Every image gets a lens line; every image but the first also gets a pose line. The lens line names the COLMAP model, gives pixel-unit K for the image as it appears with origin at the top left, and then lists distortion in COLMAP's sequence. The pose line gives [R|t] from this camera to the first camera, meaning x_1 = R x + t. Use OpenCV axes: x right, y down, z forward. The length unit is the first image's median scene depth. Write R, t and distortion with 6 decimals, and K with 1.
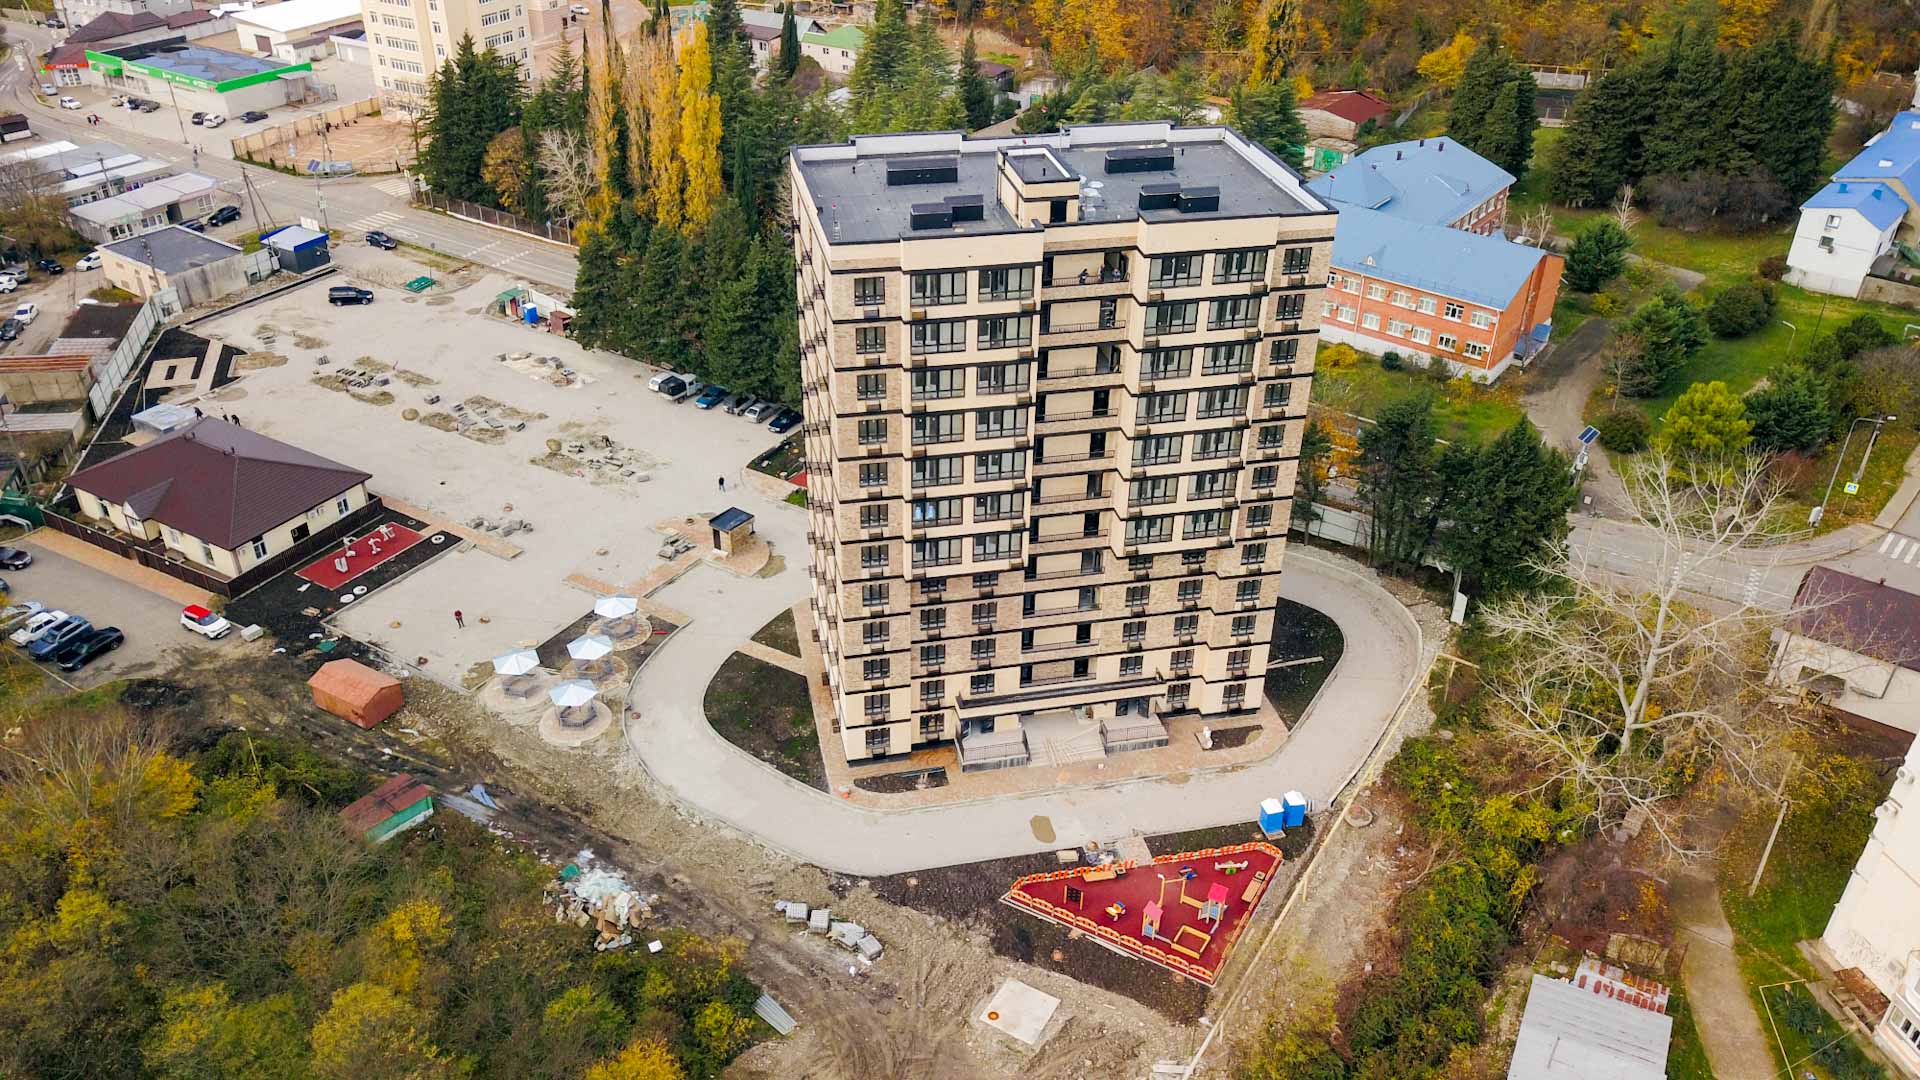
lens RADIAL K [[1465.0, 0, 958.1], [0, 1465.0, 538.6], [0, 0, 1]] dist [0.002512, 0.007561]
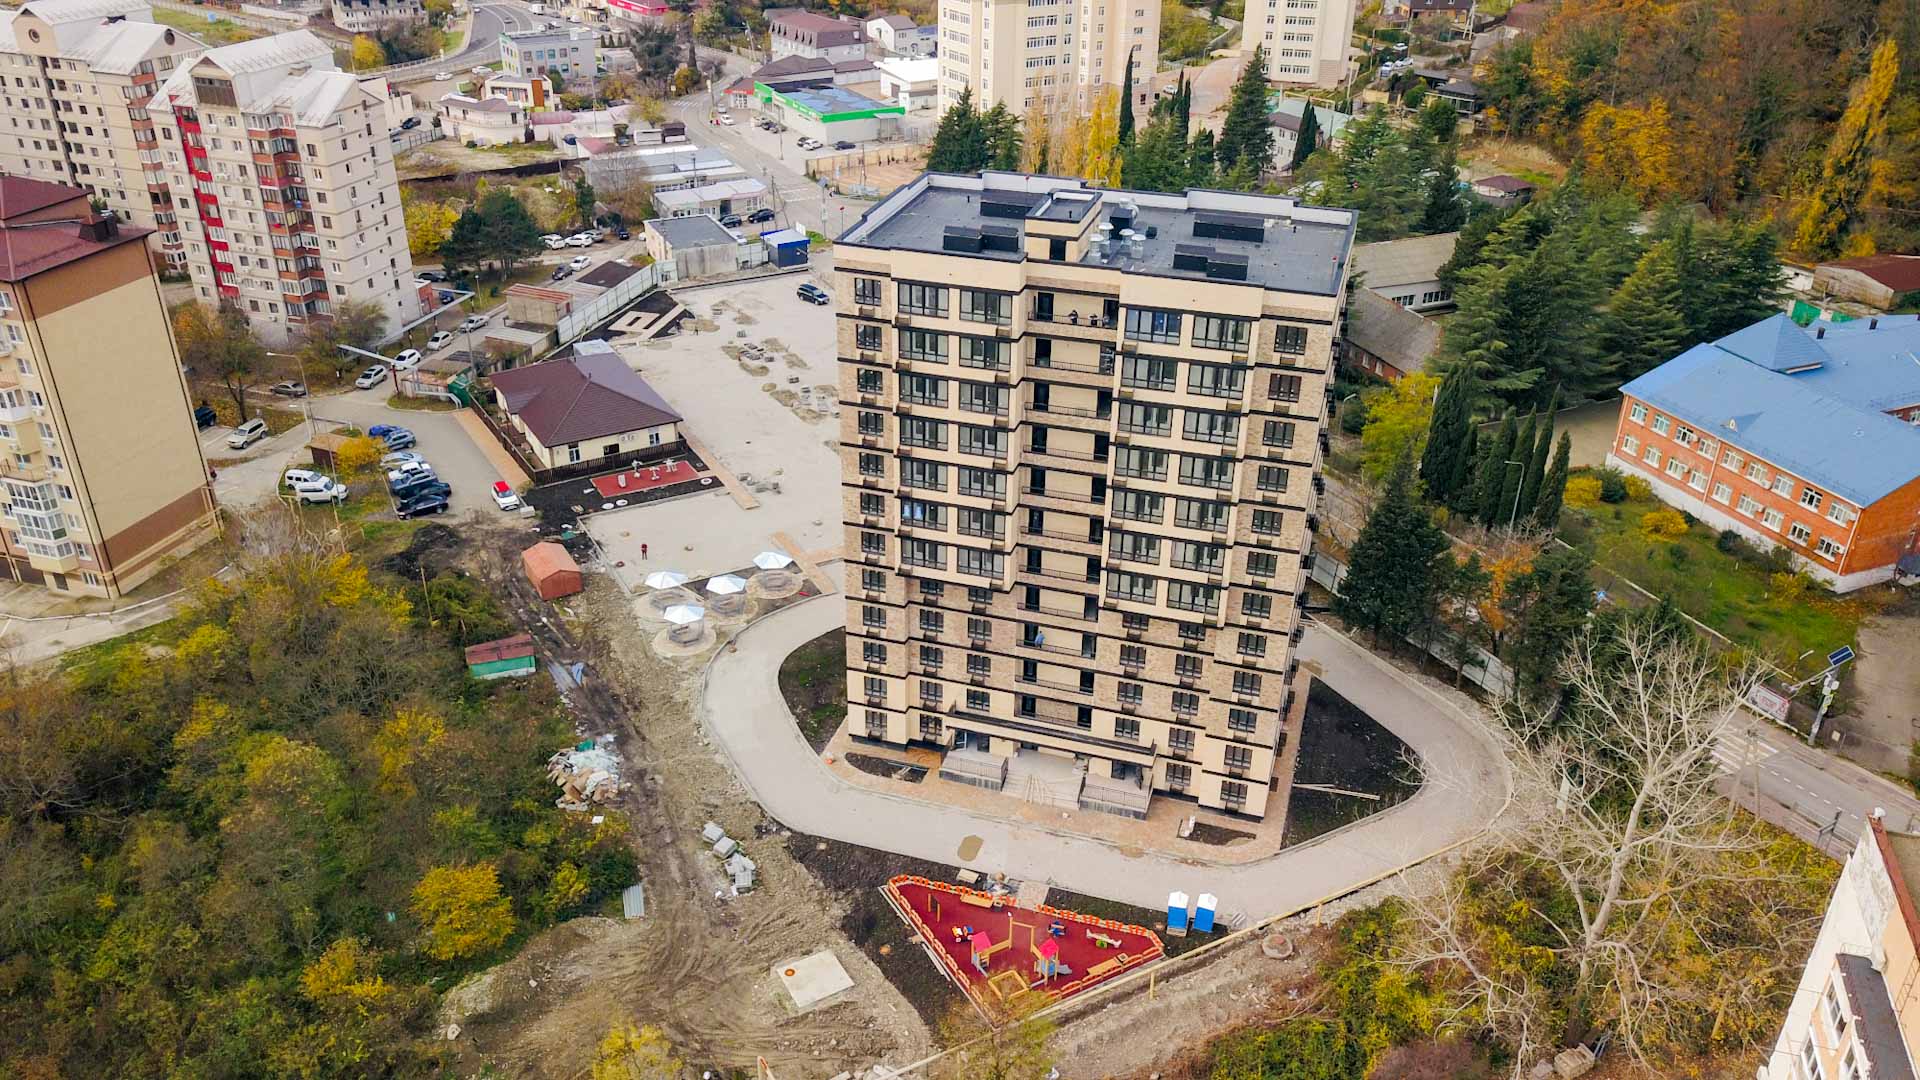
lens RADIAL K [[1454.8, 0, 959.9], [0, 1454.8, 539.7], [0, 0, 1]] dist [0.006601, 0.005852]
pose [[0.867772, 0.230523, -0.440263, 0.383661], [-0.258567, 0.965986, -0.003850, -0.002721], [0.424400, 0.117178, 0.897861, 0.053169]]
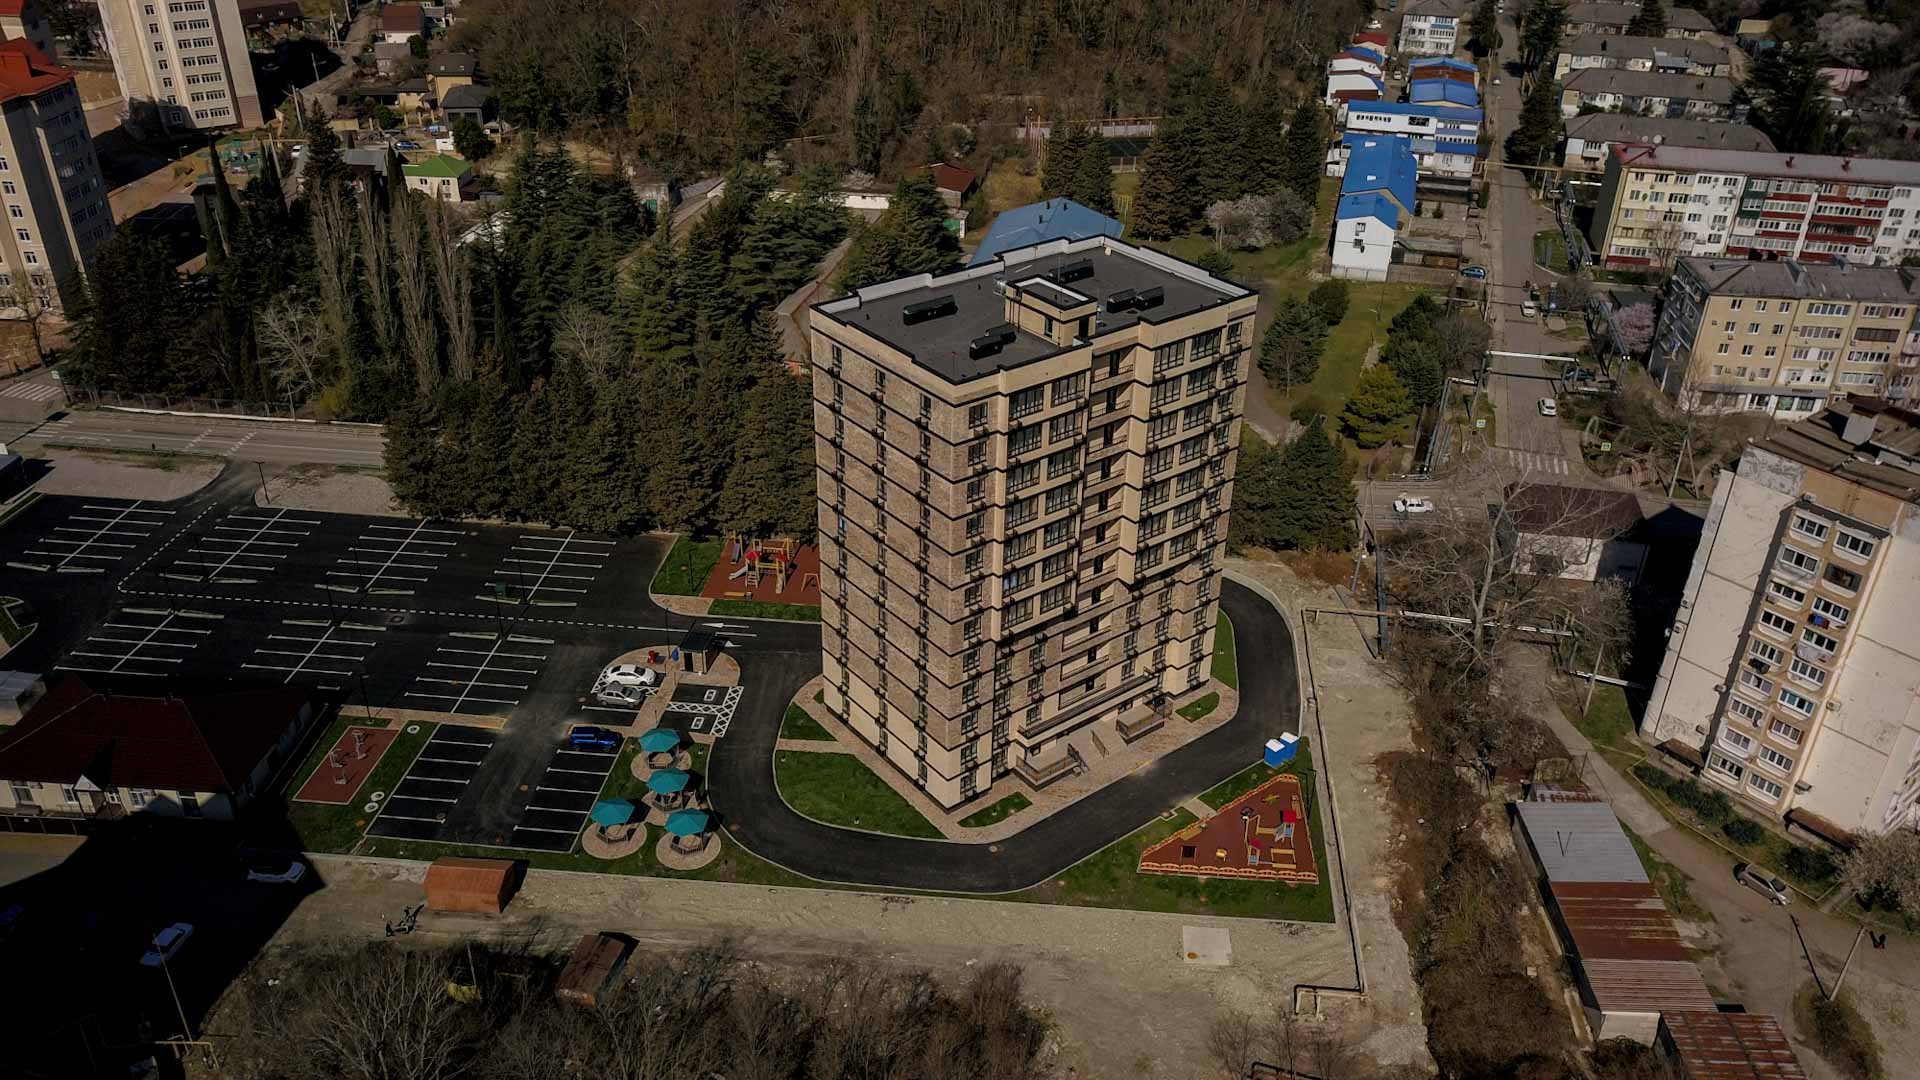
lens RADIAL K [[1465.0, 0, 960.8], [0, 1465.0, 538.5], [0, 0, 1]] dist [0.008660, -0.001211]
pose [[0.901435, -0.212865, 0.376966, -0.410134], [0.223525, 0.974570, 0.015805, -0.066333], [-0.370744, 0.070014, 0.926092, -0.091454]]
